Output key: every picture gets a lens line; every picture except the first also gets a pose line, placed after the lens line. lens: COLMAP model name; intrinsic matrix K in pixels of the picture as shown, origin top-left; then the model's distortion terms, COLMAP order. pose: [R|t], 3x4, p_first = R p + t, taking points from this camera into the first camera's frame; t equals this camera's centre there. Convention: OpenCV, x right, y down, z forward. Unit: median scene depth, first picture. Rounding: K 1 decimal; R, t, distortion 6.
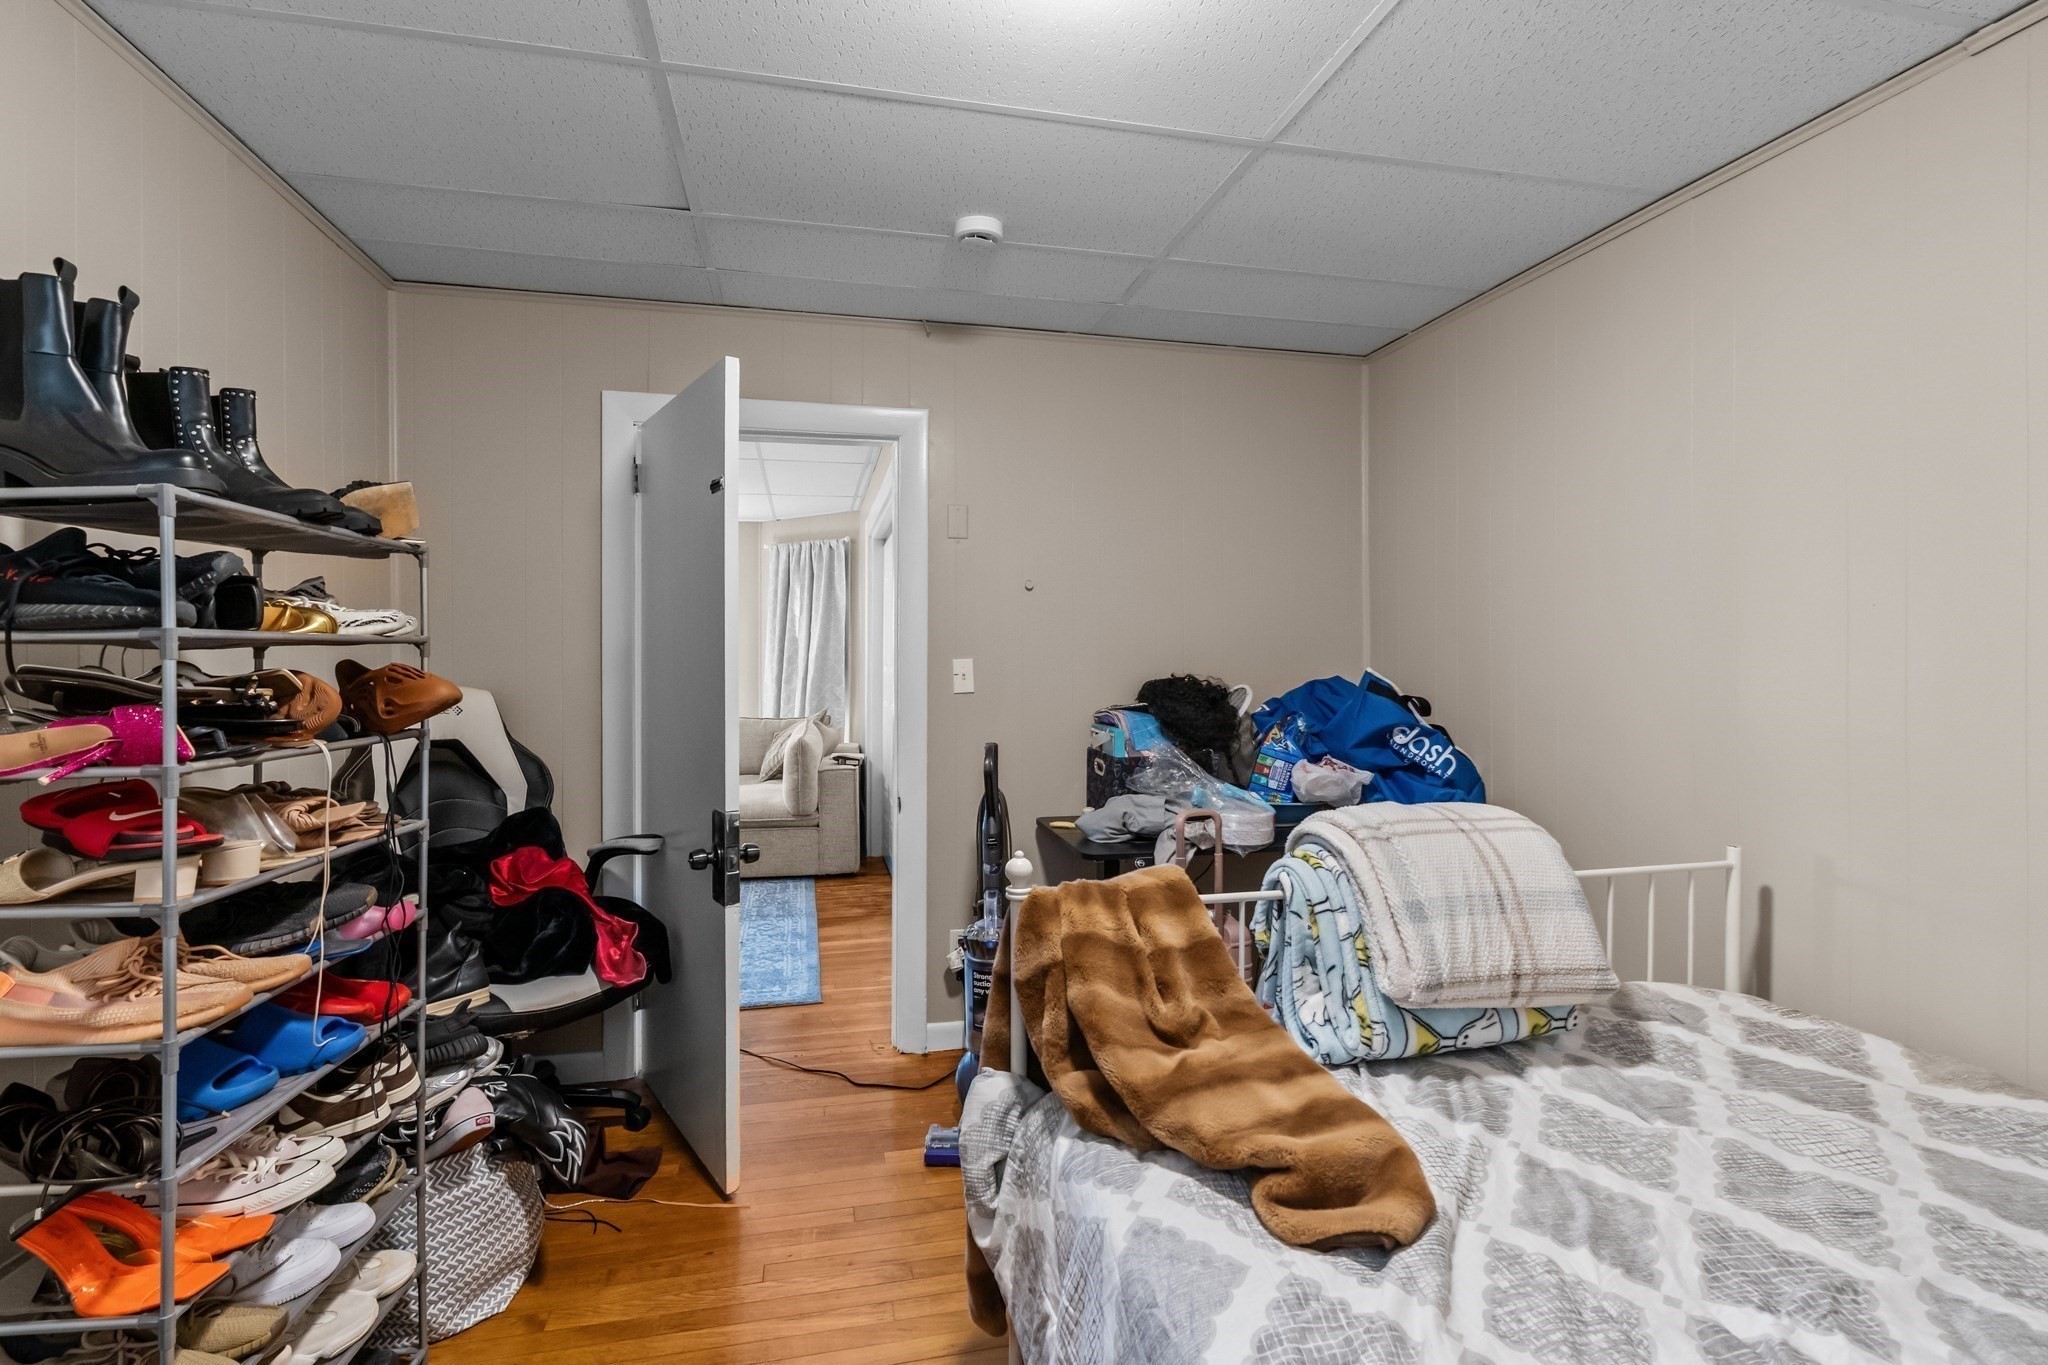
lens RADIAL K [[931.3, 0, 1026.4], [0, 931.3, 669.8], [0, 0, 1]] dist [0.001441, 0.001343]
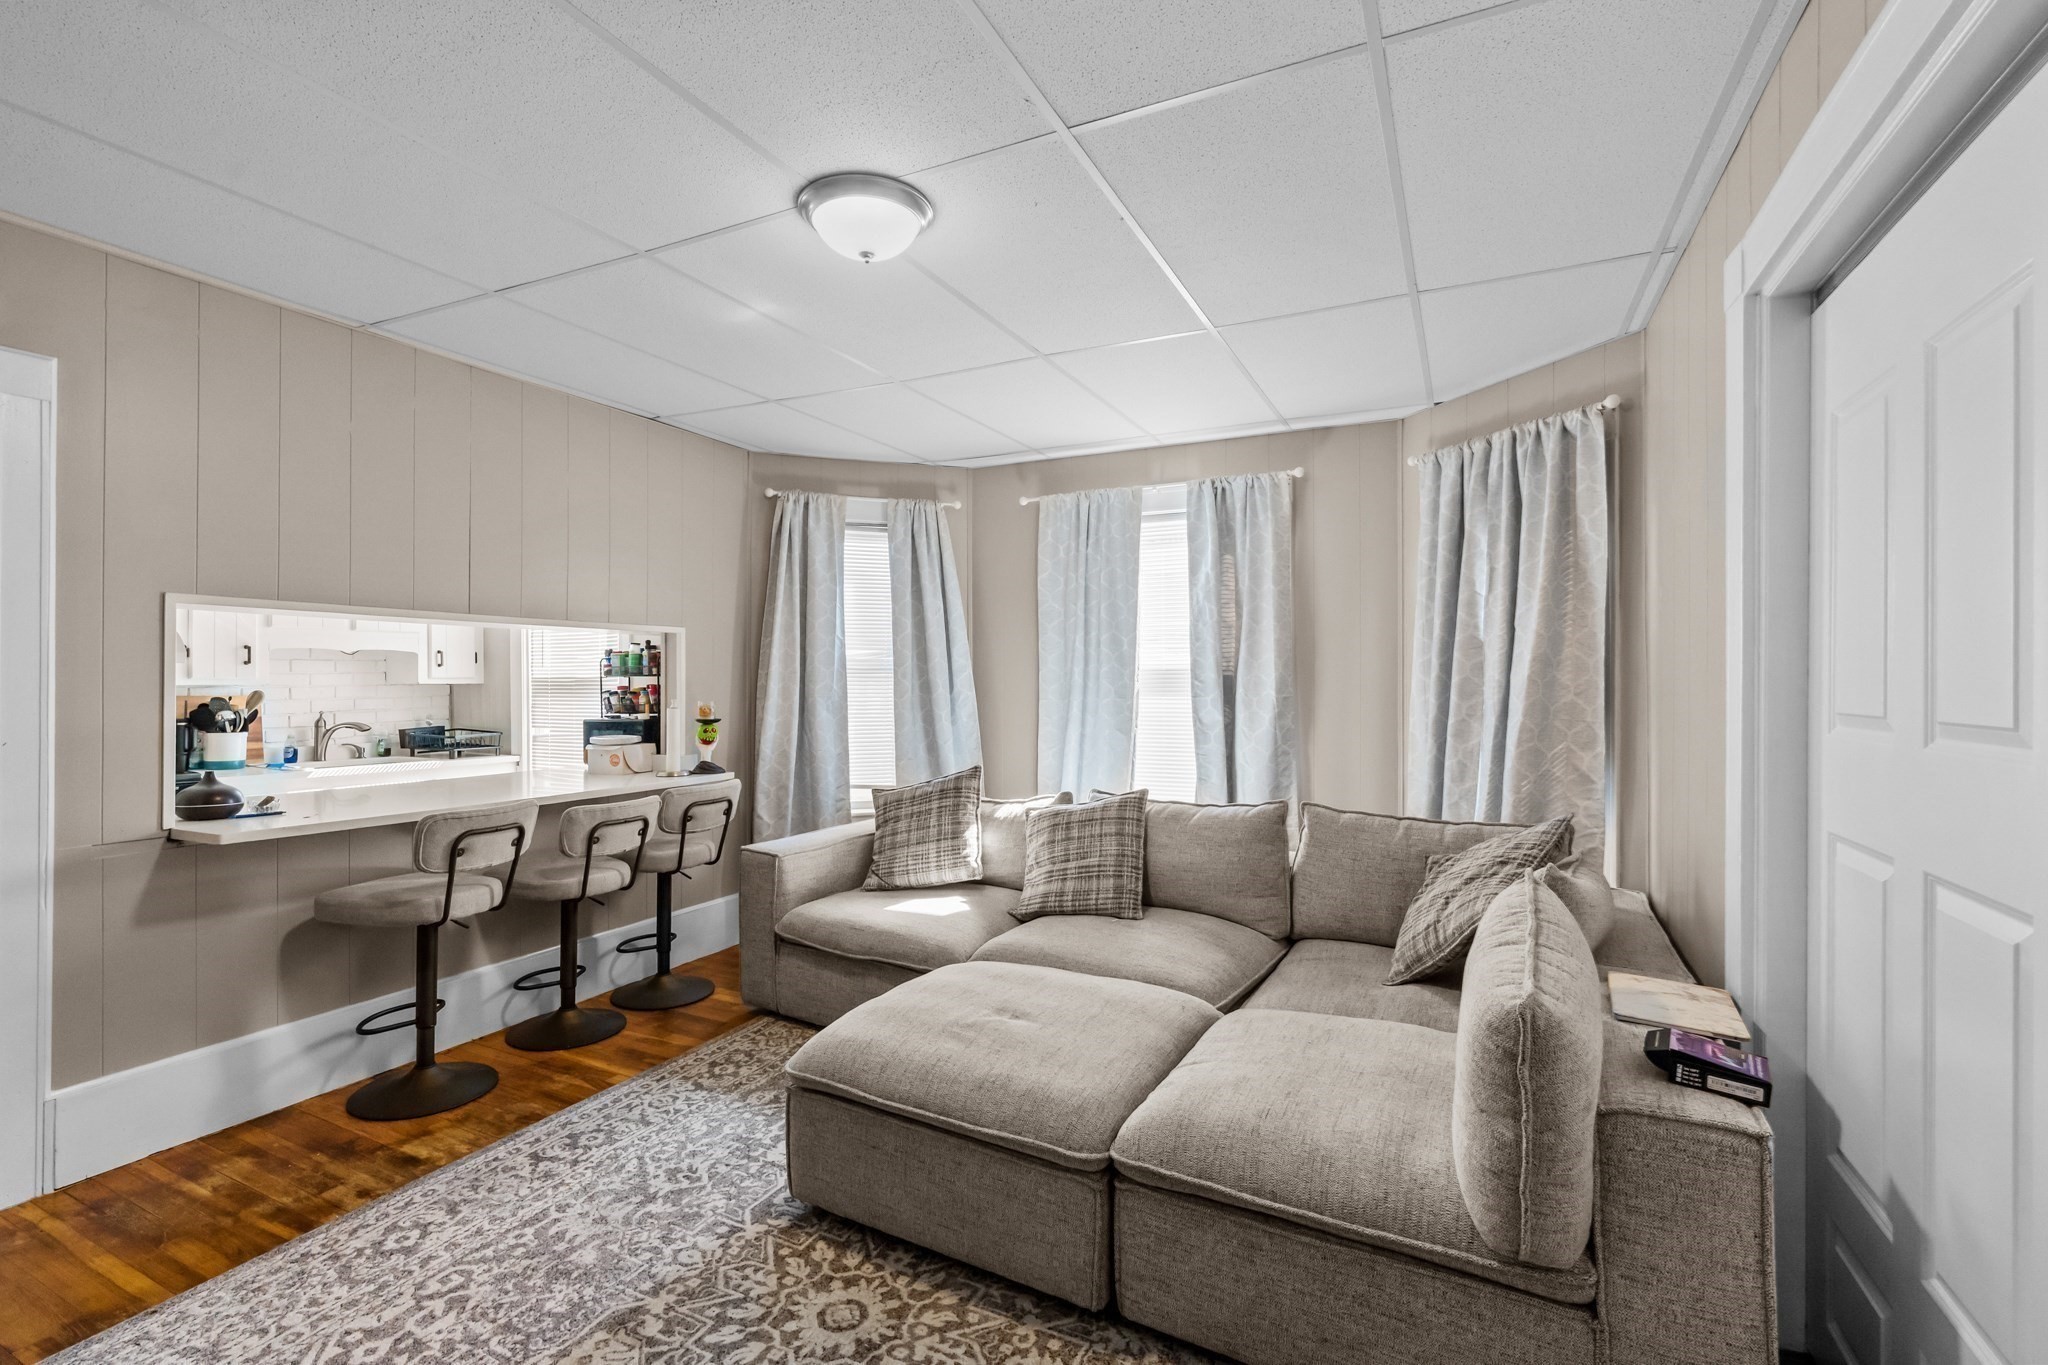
lens RADIAL K [[931.3, 0, 1030.7], [0, 931.3, 673.5], [0, 0, 1]] dist [0.001441, 0.001343]
pose [[0.781068, -0.005781, -0.624419, -0.131648], [-0.003018, 0.999911, -0.013033, -0.011187], [0.624438, 0.012064, 0.780981, 0.495744]]
